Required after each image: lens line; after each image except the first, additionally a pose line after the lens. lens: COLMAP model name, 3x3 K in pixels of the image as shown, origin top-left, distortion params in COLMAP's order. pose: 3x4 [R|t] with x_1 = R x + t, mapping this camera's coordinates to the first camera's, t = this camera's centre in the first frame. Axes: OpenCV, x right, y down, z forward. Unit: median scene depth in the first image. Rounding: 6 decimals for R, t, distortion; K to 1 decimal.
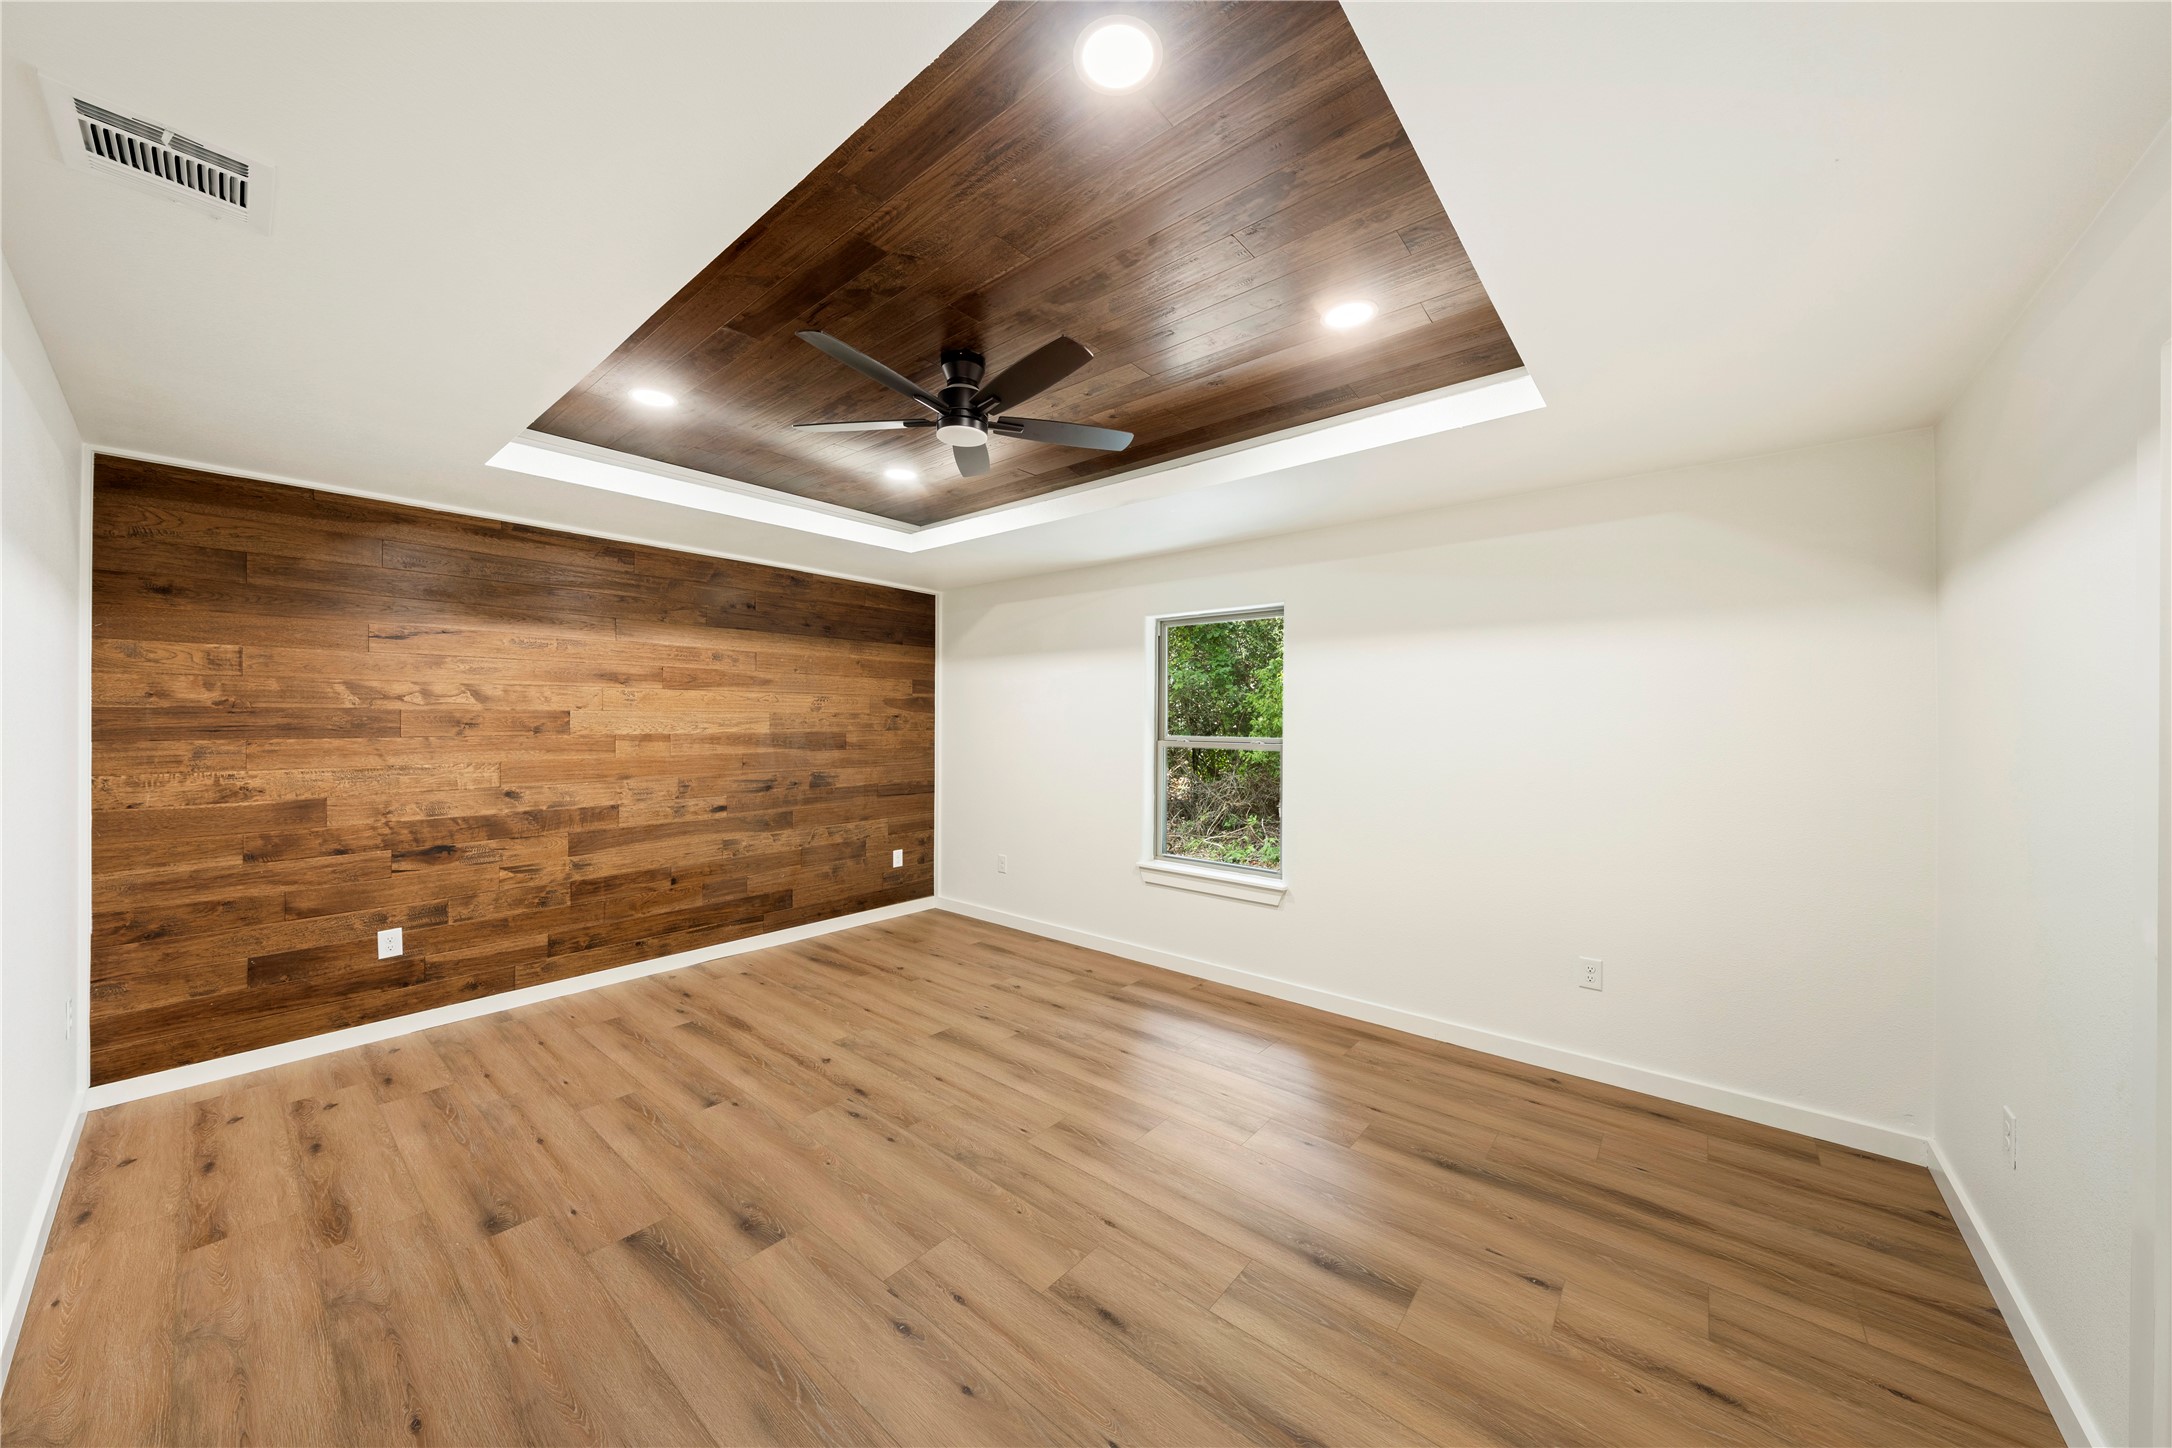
lens RADIAL K [[739.5, 0, 1086.4], [0, 739.5, 715.9], [0, 0, 1]] dist [-0.001845, 0.000687]
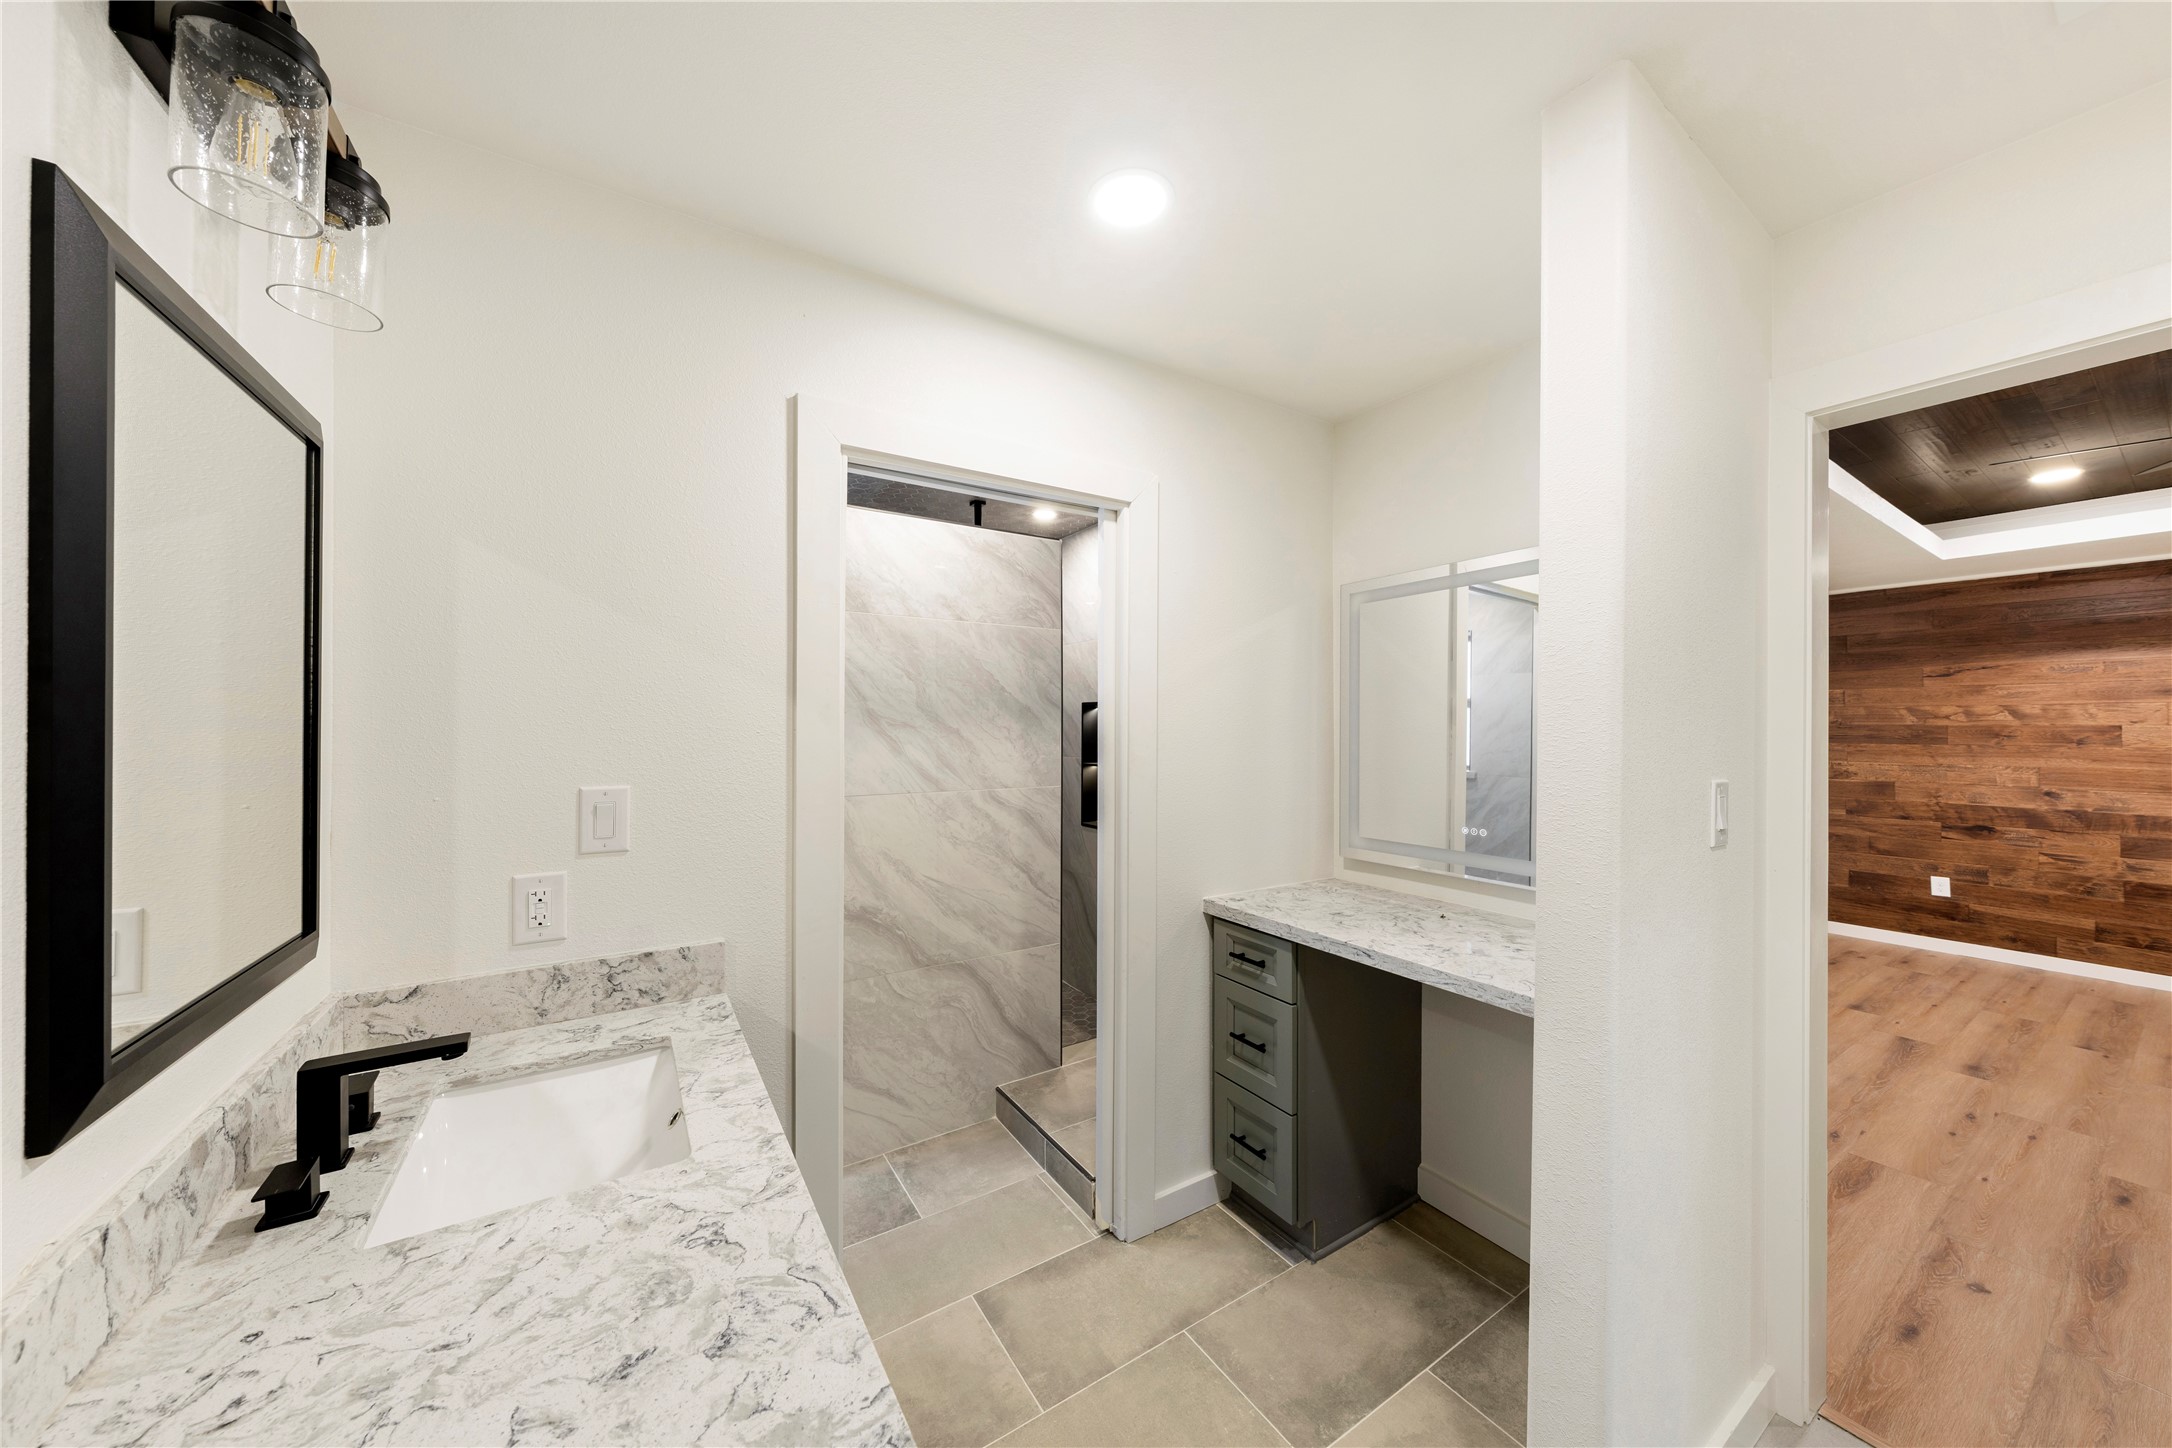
lens RADIAL K [[739.5, 0, 1086.2], [0, 739.5, 724.5], [0, 0, 1]] dist [-0.001845, 0.000687]
pose [[-0.300608, -0.011031, -0.953684, 0.970365], [-0.006928, 0.999932, -0.009382, 0.015140], [0.953723, 0.003787, -0.300664, -0.169368]]
